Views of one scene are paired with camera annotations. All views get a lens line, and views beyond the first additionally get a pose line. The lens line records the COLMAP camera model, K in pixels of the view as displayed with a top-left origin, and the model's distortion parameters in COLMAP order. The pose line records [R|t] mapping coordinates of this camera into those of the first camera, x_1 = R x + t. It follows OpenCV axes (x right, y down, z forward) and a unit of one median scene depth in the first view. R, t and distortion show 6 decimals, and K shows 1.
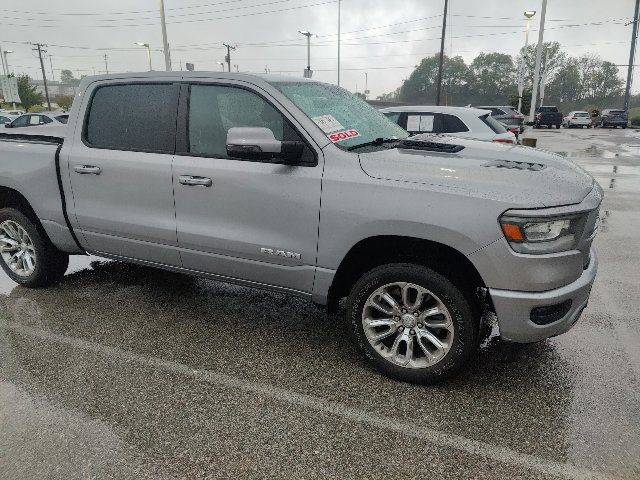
lens RADIAL K [[435.4, 0, 318.2], [0, 435.4, 238.5], [0, 0, 1]] dist [0.041841, -0.043012]
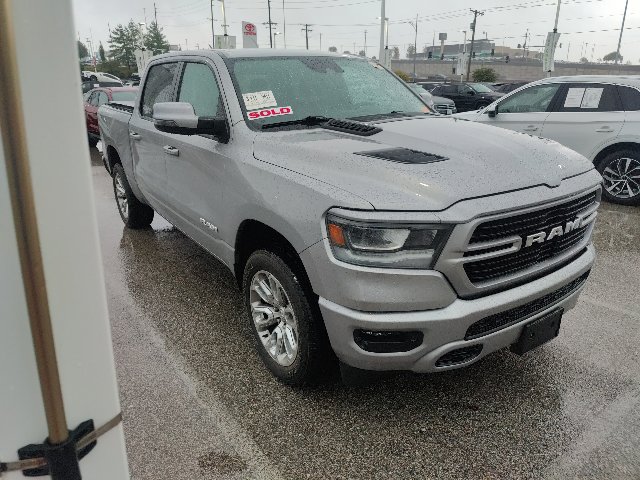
lens RADIAL K [[435.4, 0, 318.2], [0, 435.4, 238.5], [0, 0, 1]] dist [0.041841, -0.043012]
pose [[0.873300, 0.155267, -0.461779, 0.651778], [-0.128168, 0.987687, 0.089710, -0.063337], [0.470022, -0.019159, 0.882447, 0.197520]]
